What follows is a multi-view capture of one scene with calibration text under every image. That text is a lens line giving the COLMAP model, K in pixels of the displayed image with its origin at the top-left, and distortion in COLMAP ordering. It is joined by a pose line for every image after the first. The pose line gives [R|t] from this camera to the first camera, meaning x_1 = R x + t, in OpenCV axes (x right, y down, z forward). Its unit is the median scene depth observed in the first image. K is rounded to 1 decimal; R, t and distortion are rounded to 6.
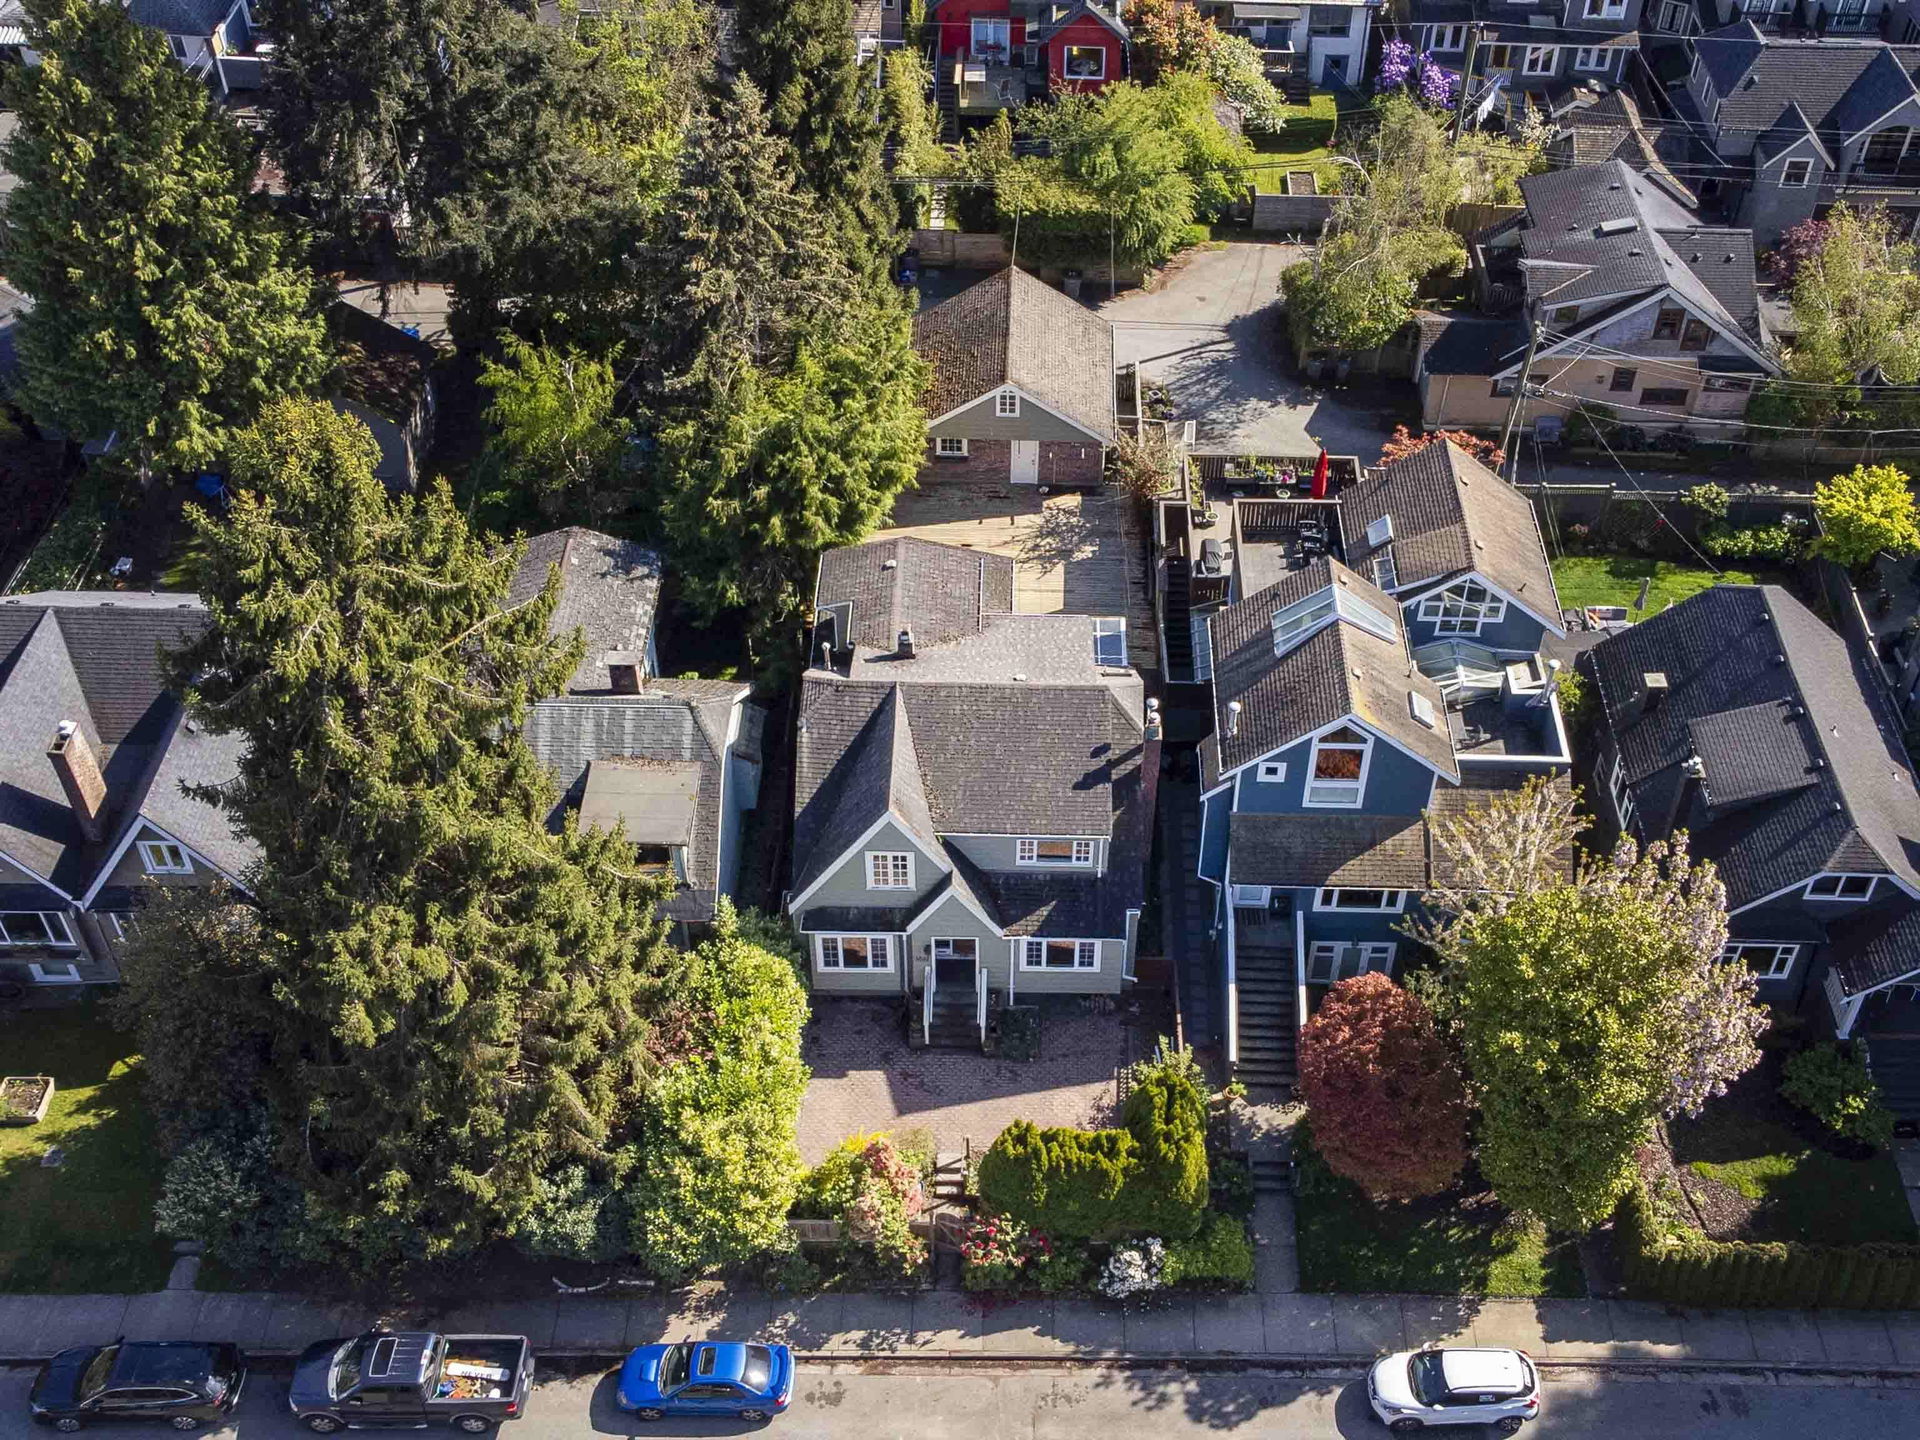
lens RADIAL K [[1334.4, 0, 969.1], [0, 1334.4, 717.8], [0, 0, 1]] dist [0.031420, 0.001552]
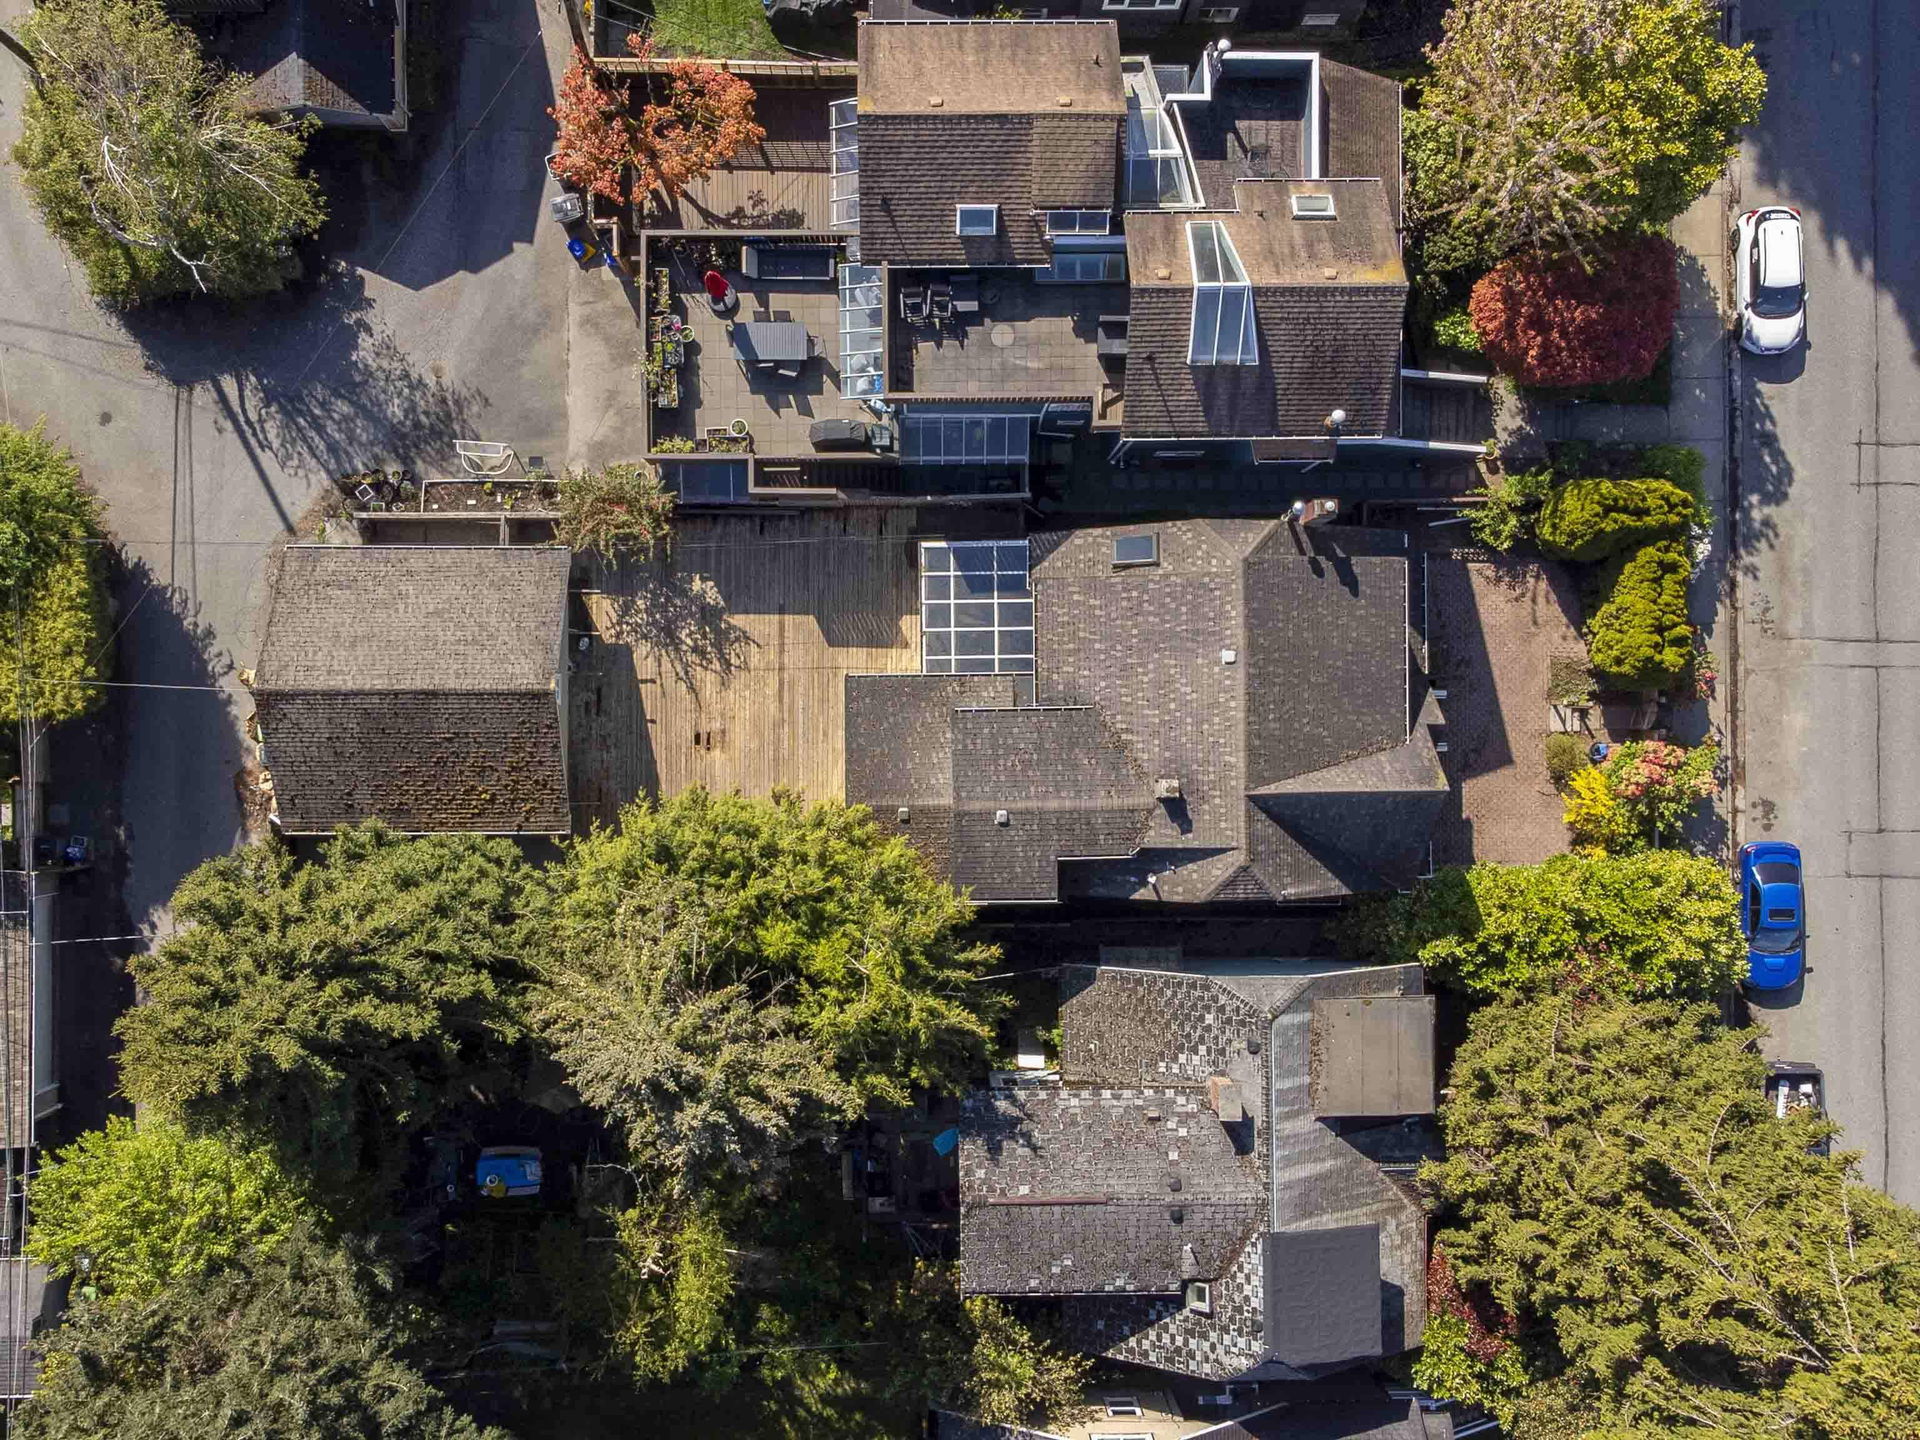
lens RADIAL K [[1334.4, 0, 959.6], [0, 1334.4, 730.0], [0, 0, 1]] dist [0.031420, 0.001552]
pose [[-0.048101, -0.998646, -0.019828, 0.016145], [0.815138, -0.050719, 0.577043, -0.696097], [-0.577267, 0.011594, 0.816473, 0.381568]]
